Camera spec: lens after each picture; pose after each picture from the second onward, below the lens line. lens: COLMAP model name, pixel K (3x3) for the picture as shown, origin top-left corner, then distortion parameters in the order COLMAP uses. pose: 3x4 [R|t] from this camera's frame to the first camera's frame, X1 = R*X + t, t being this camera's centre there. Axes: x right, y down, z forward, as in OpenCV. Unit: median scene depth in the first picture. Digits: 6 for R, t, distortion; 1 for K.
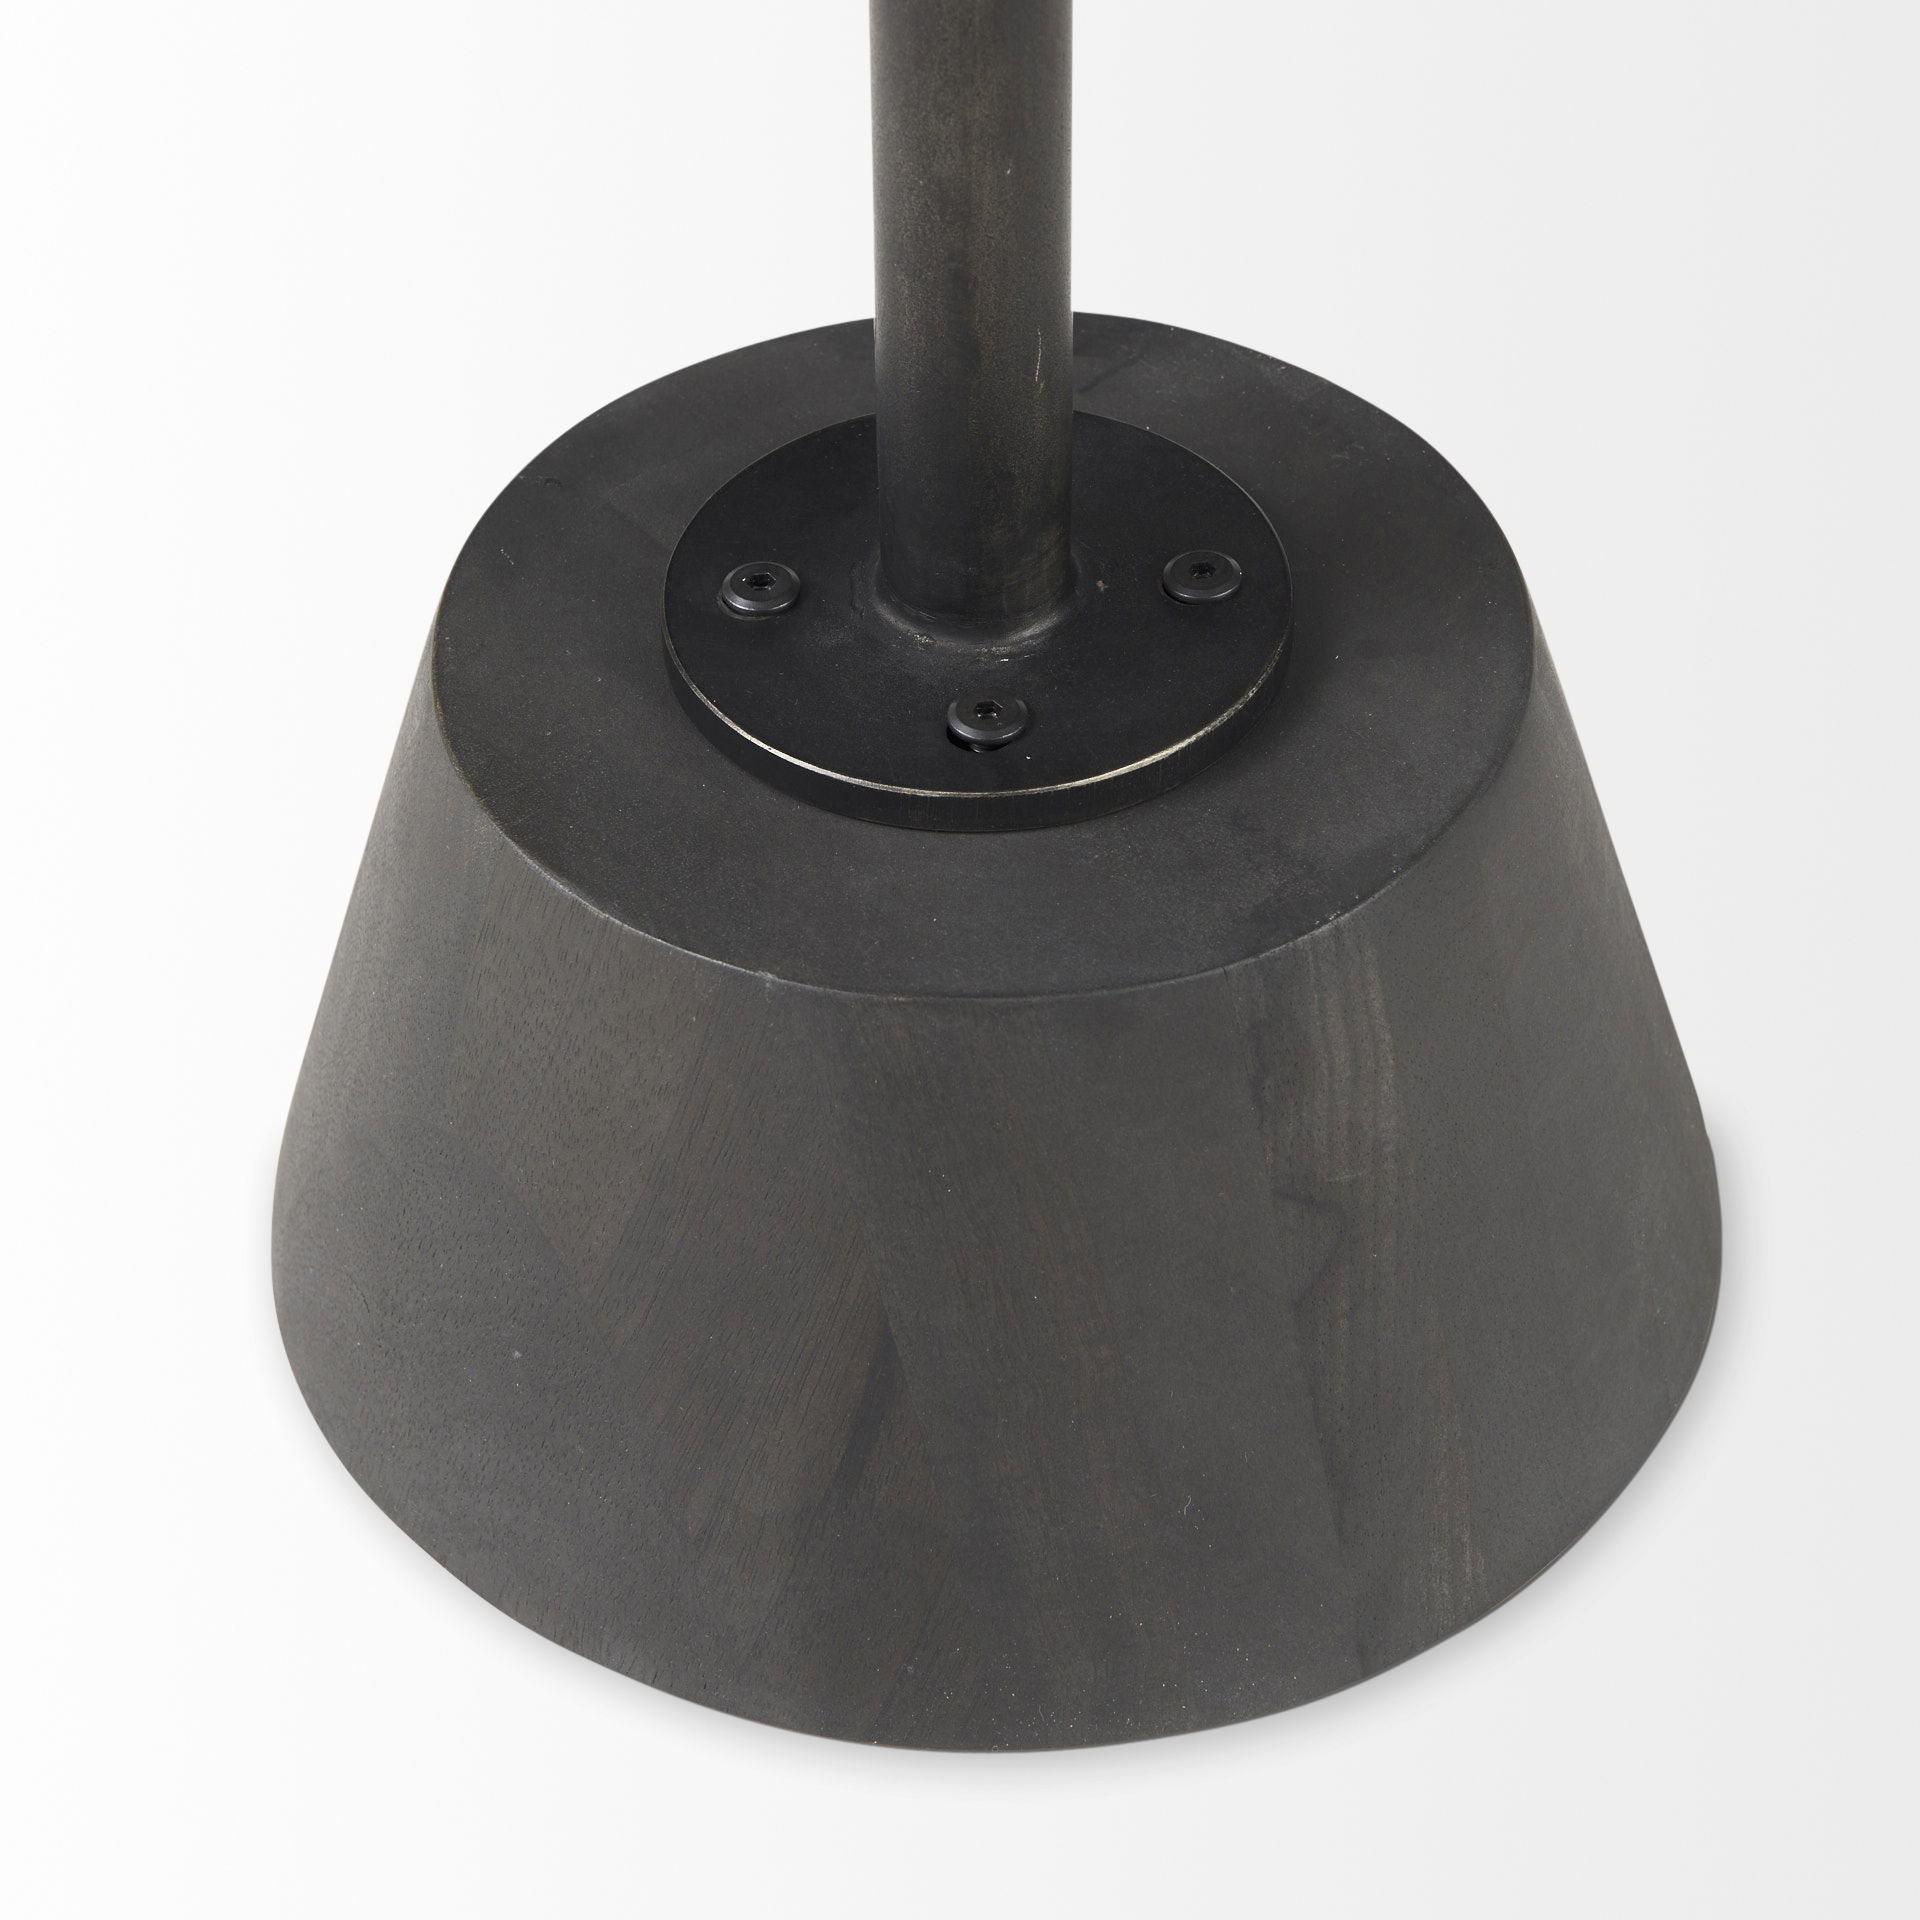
lens RADIAL K [[7726.3, 0, 959.7], [0, 7726.3, 959.4], [0, 0, 1]] dist [0.011725, 0.000000]
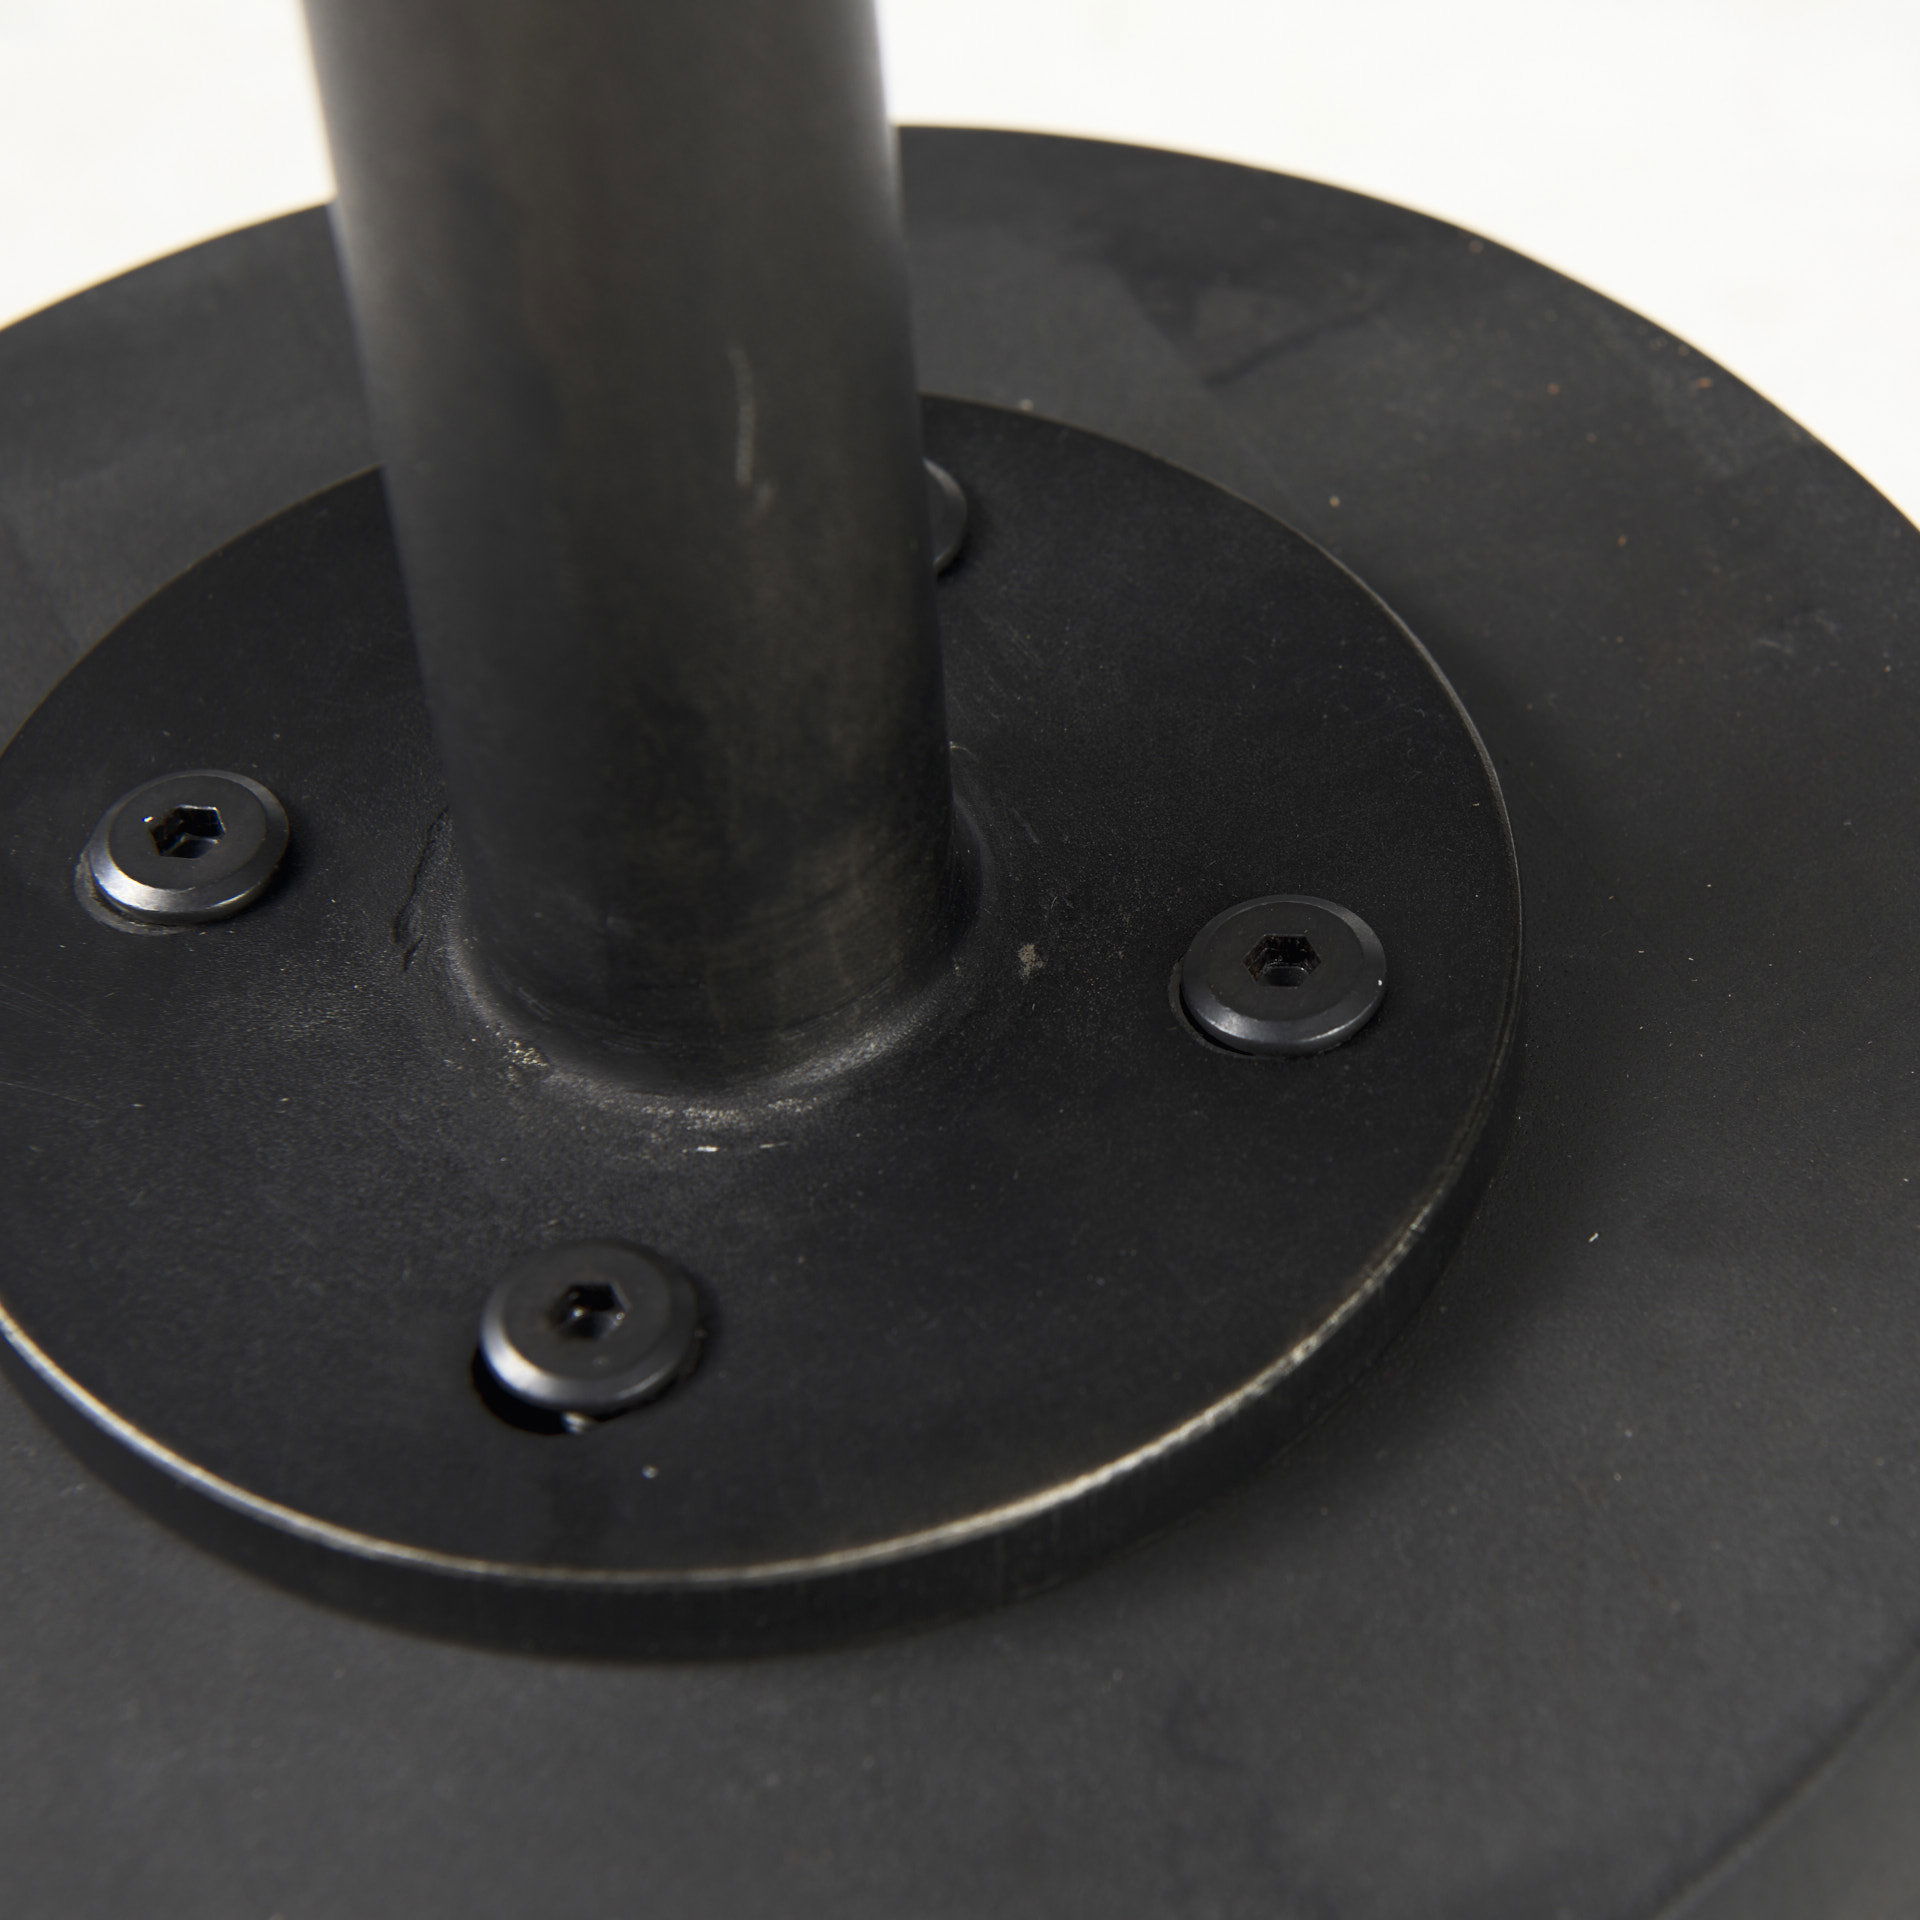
lens RADIAL K [[7726.3, 0, 960.8], [0, 7726.3, 961.2], [0, 0, 1]] dist [0.011725, 0.000000]
pose [[0.977952, 0.134080, -0.160102, 0.078406], [-0.120295, 0.988379, 0.092933, -0.085286], [0.170701, -0.071625, 0.982716, 0.627909]]
